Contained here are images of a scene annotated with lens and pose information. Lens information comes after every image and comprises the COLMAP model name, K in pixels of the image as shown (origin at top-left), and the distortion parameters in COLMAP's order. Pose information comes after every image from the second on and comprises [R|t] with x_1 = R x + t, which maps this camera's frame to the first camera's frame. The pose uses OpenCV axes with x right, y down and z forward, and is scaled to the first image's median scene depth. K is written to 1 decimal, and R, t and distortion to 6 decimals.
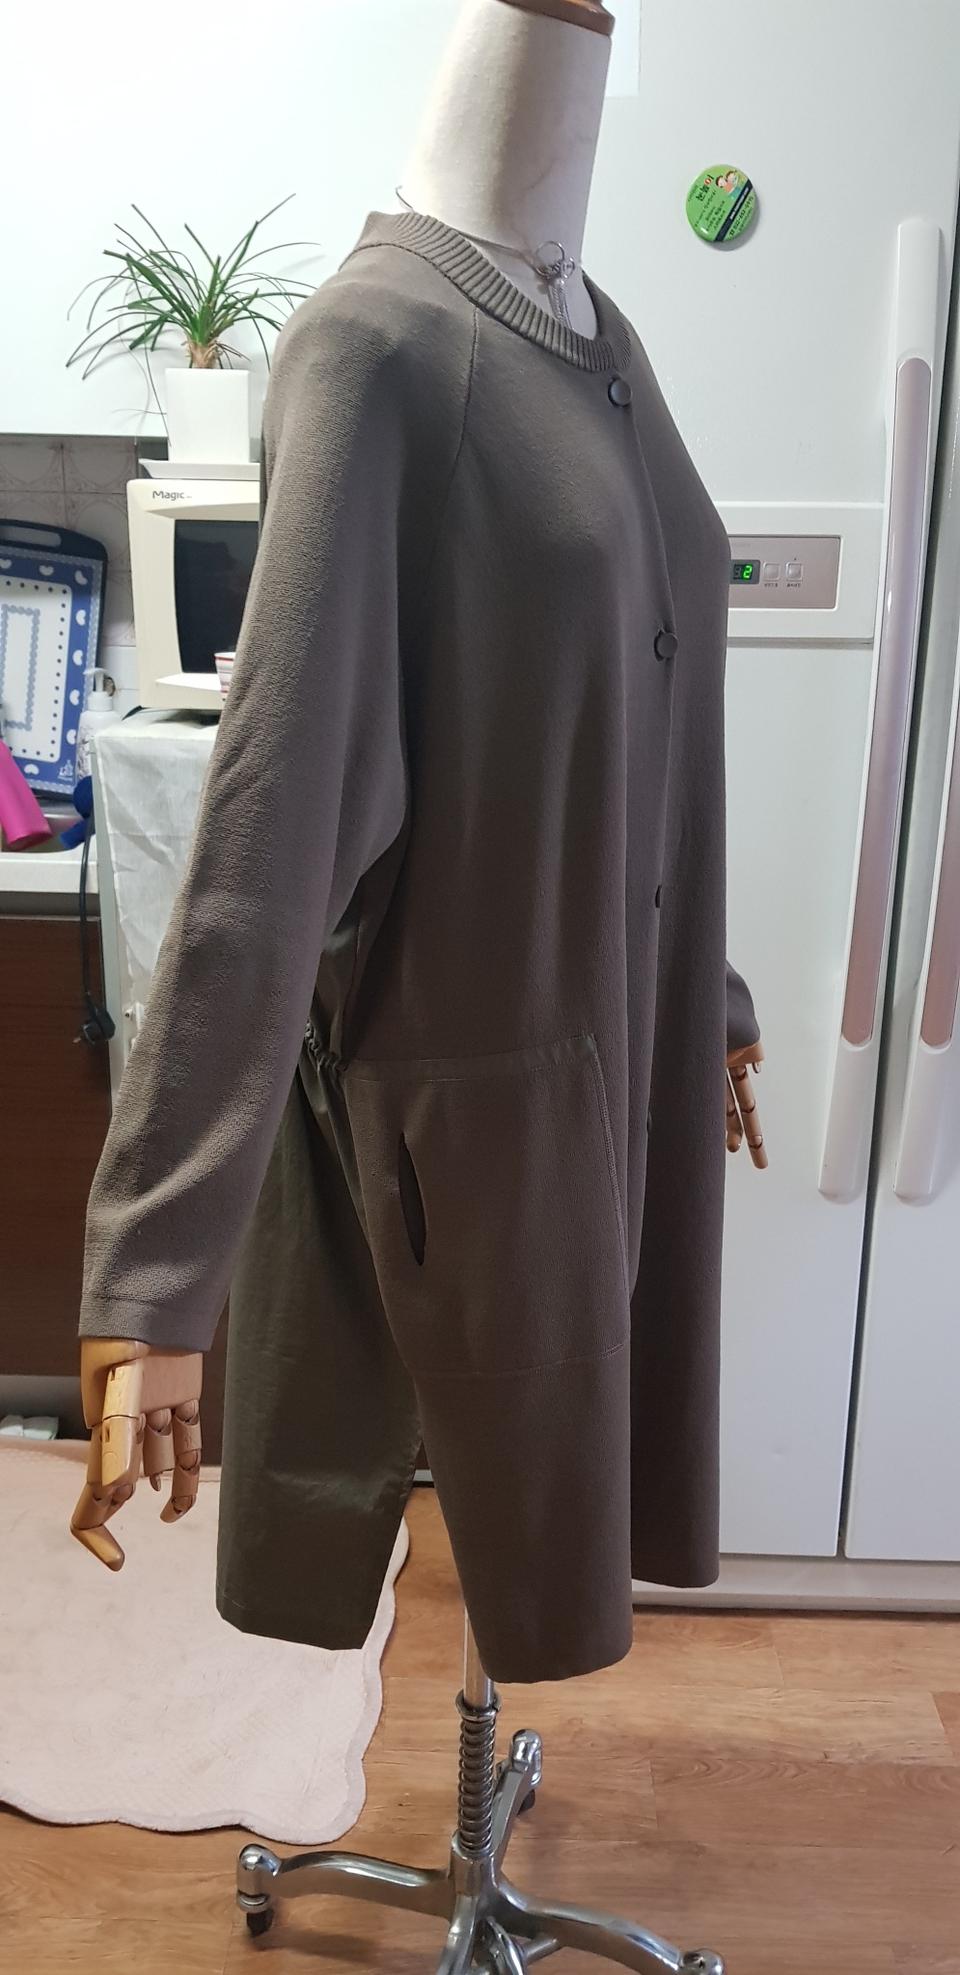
lens RADIAL K [[1440.6, 0, 480.0], [0, 1440.6, 987.5], [0, 0, 1]] dist [-0.027504, -0.005660]
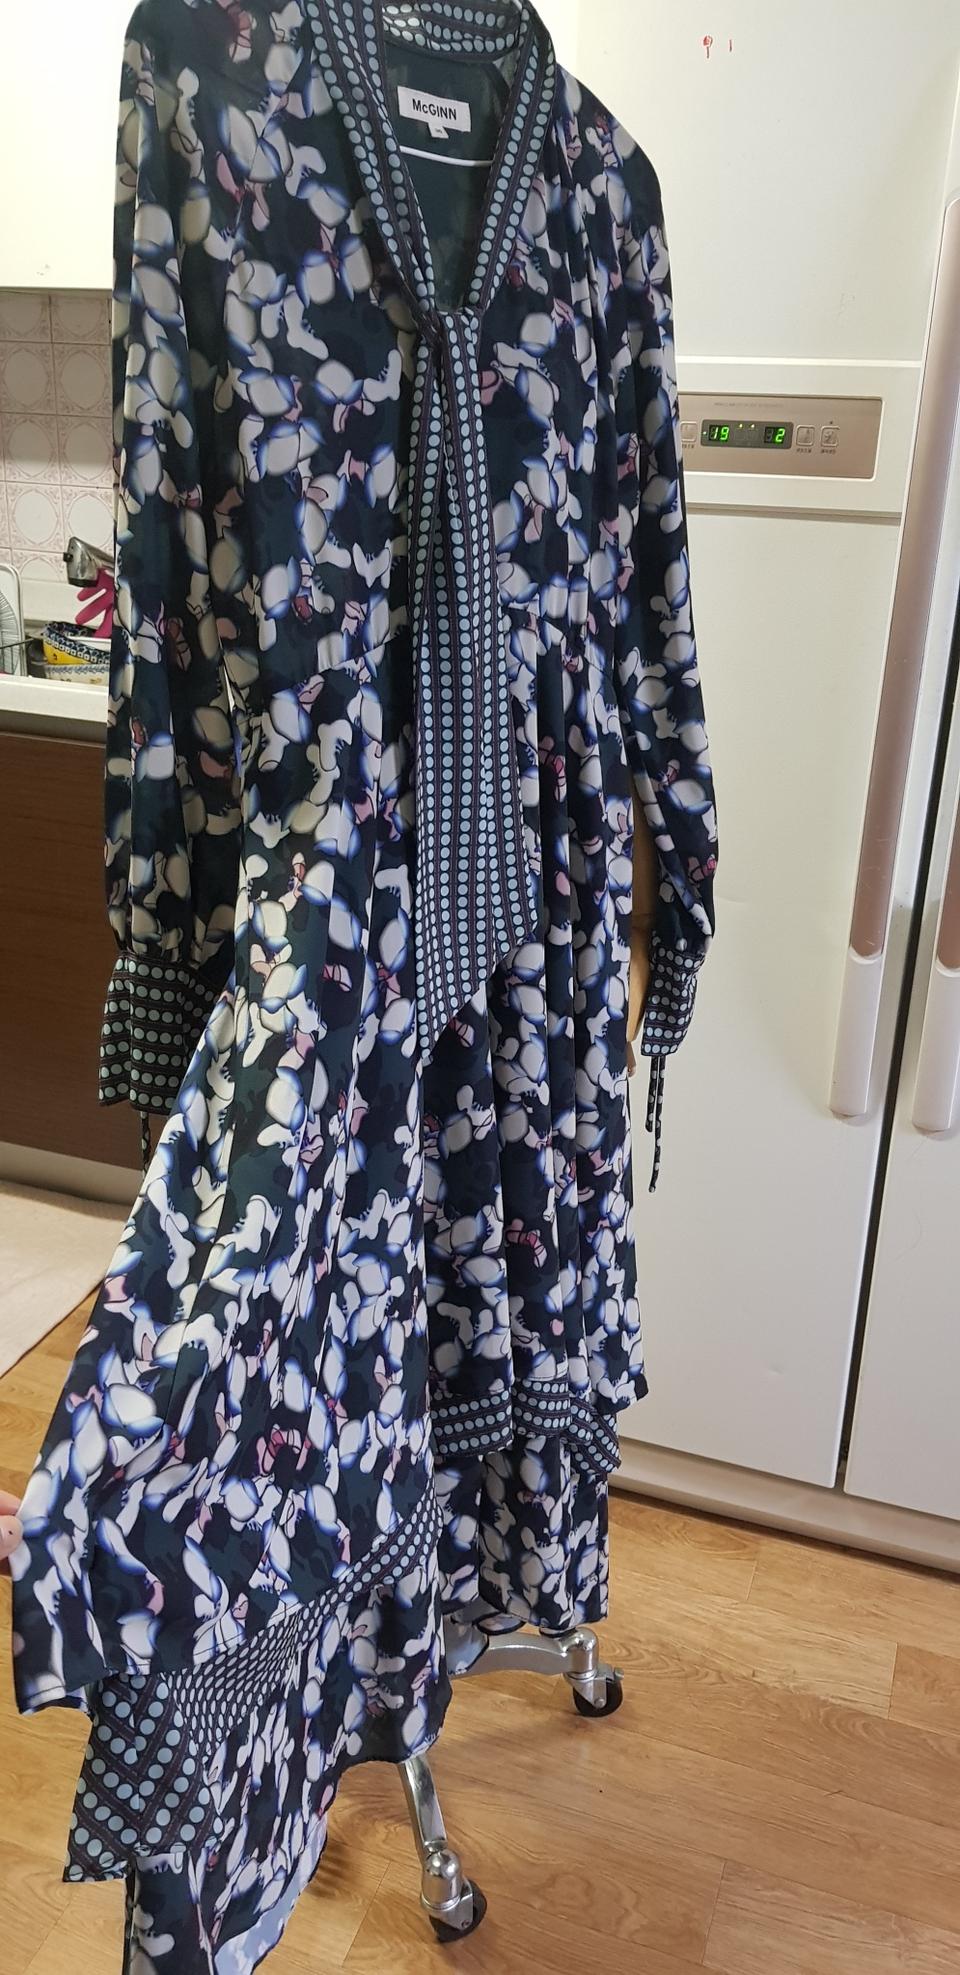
lens RADIAL K [[1440.6, 0, 480.0], [0, 1440.6, 987.5], [0, 0, 1]] dist [-0.027504, -0.005660]
pose [[0.952793, 0.125671, -0.276393, 0.271787], [-0.103310, 0.990189, 0.094086, -0.002600], [0.285505, -0.061090, 0.956428, 0.032591]]
